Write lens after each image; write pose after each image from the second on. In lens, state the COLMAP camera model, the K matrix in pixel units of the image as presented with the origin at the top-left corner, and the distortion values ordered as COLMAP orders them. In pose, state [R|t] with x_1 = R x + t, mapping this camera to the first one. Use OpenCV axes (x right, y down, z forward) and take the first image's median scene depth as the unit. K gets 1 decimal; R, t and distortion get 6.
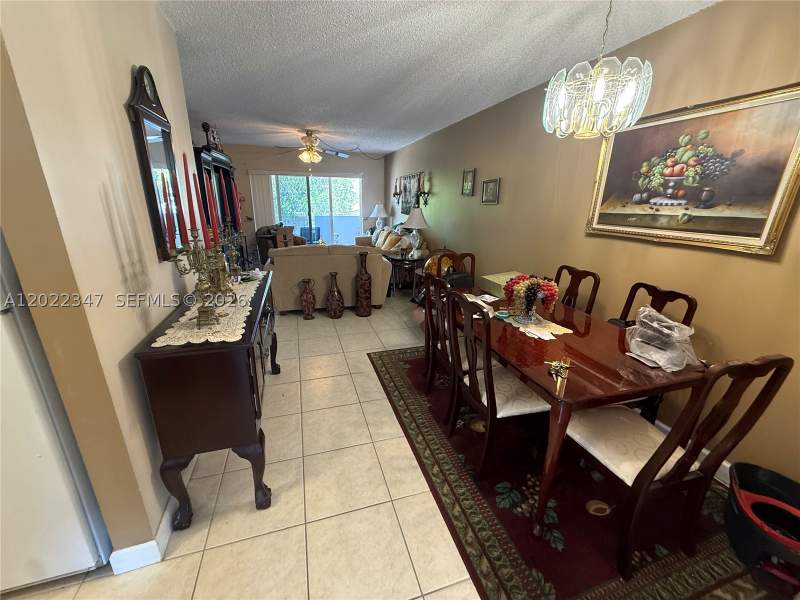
lens RADIAL K [[321.1, 0, 396.8], [0, 321.1, 302.2], [0, 0, 1]] dist [0.000397, -0.000040]
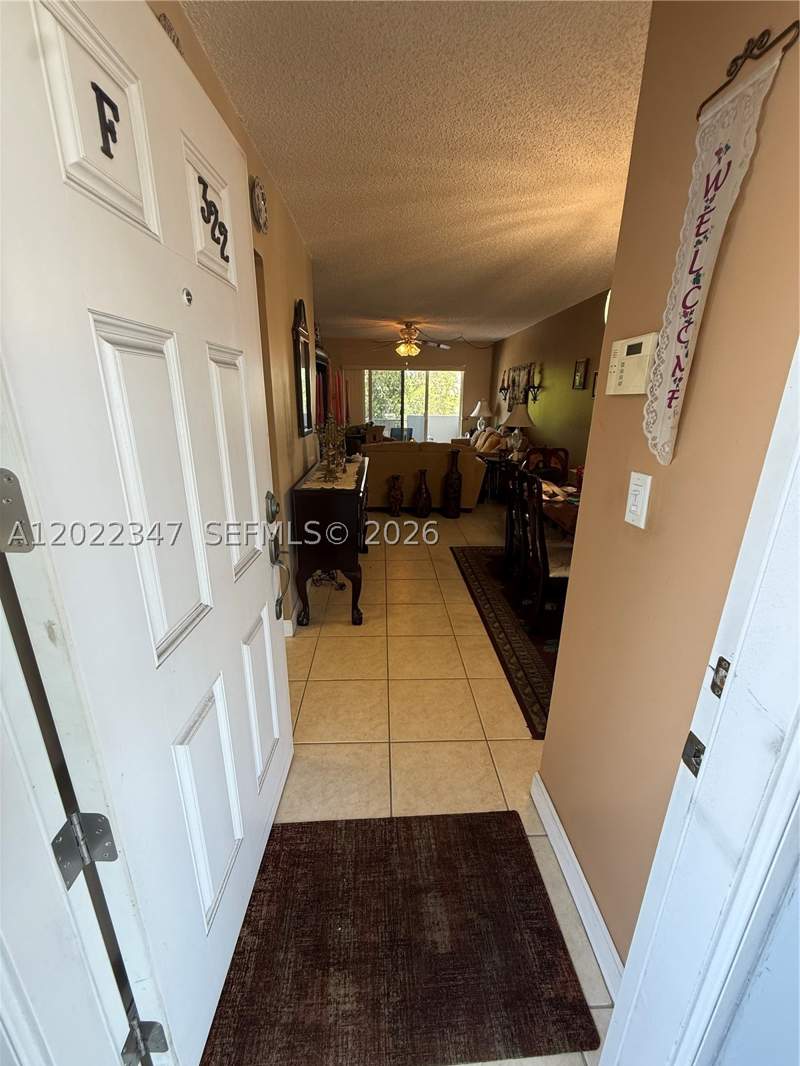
lens RADIAL K [[427.9, 0, 400.0], [0, 427.9, 533.0], [0, 0, 1]] dist [0.000397, -0.000040]
pose [[0.967230, 0.070187, -0.244006, 0.050349], [-0.071095, 0.997457, 0.005095, 0.075108], [0.243743, 0.012420, 0.969760, -0.209032]]
